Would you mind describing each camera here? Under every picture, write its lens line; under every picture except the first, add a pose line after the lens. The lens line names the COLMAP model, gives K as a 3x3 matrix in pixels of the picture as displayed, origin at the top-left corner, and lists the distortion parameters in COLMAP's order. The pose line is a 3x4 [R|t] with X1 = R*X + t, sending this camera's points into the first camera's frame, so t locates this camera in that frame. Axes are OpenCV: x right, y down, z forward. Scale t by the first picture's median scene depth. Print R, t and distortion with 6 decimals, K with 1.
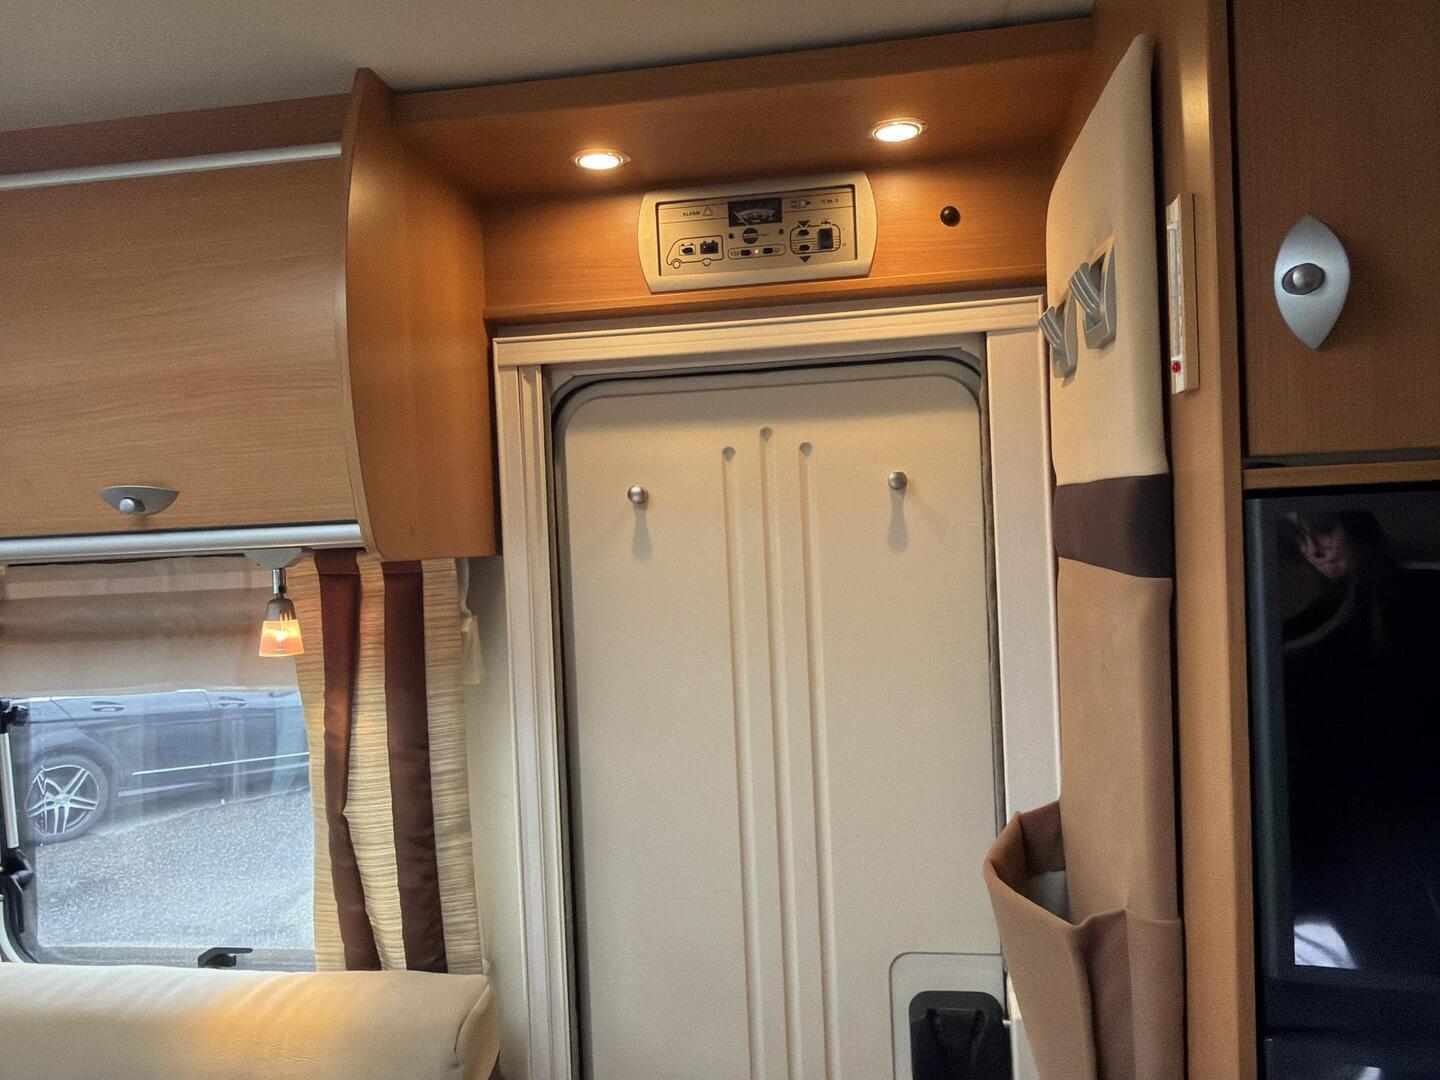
lens RADIAL K [[1111.8, 0, 720.0], [0, 1111.8, 540.0], [0, 0, 1]] dist [-0.002849, 0.000130]
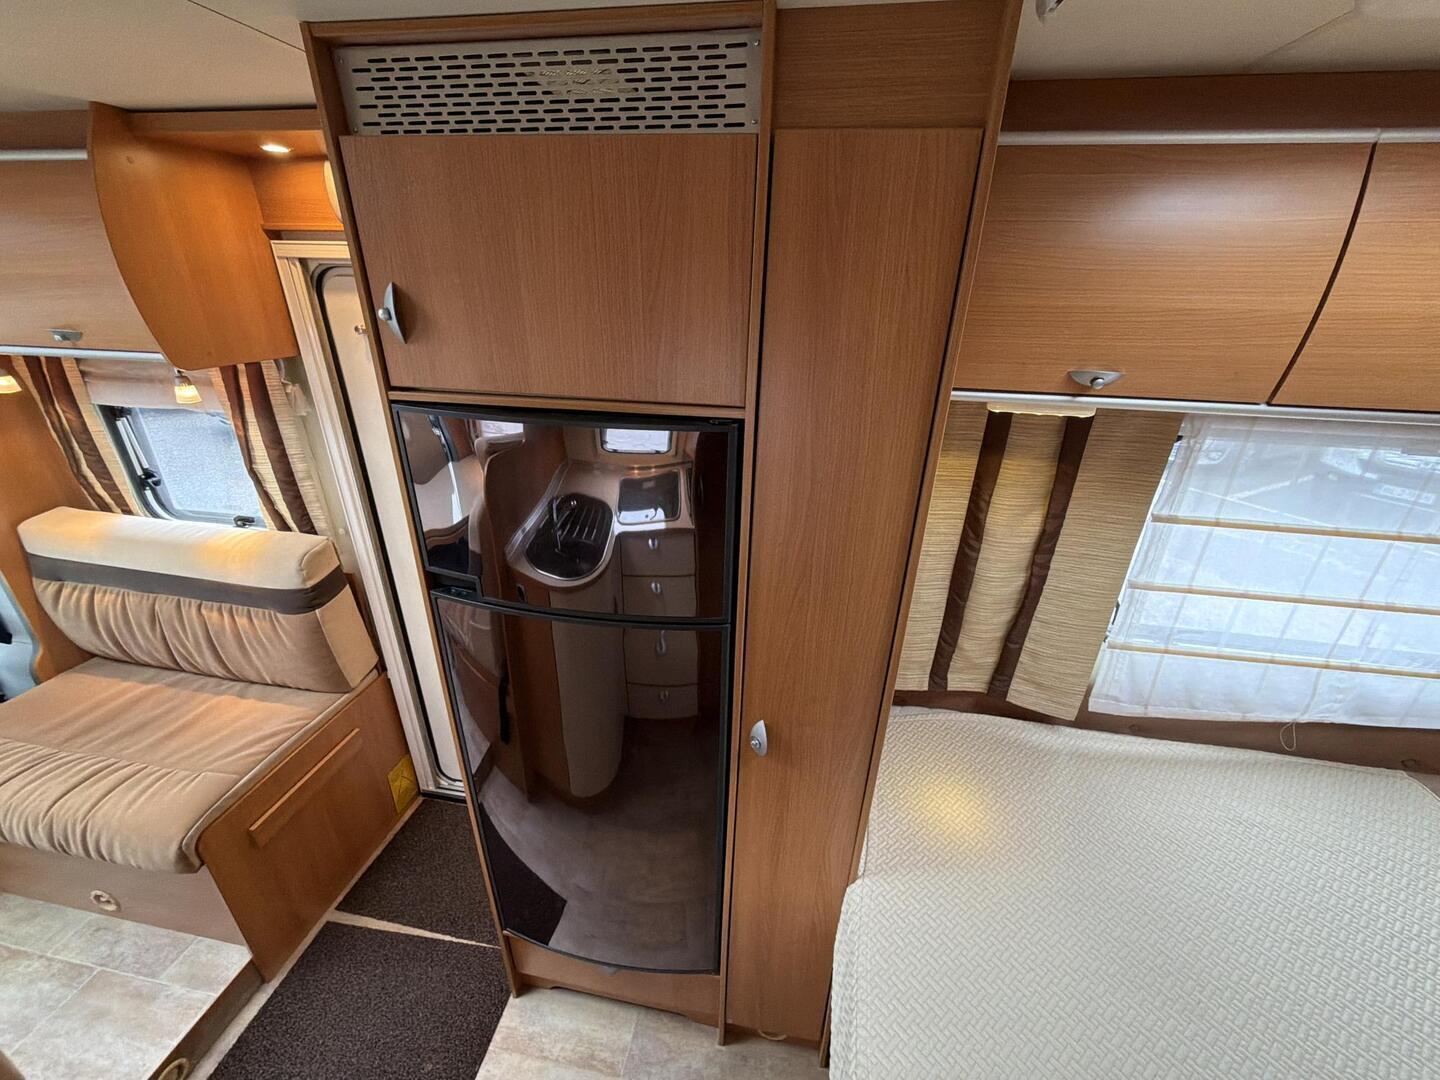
lens RADIAL K [[579.8, 0, 720.0], [0, 579.8, 540.0], [0, 0, 1]] dist [-0.001031, 0.000019]
pose [[0.997995, 0.062966, 0.006381, 0.626002], [-0.060018, 0.909597, 0.411134, -0.172090], [0.020084, -0.410693, 0.911553, -0.139980]]
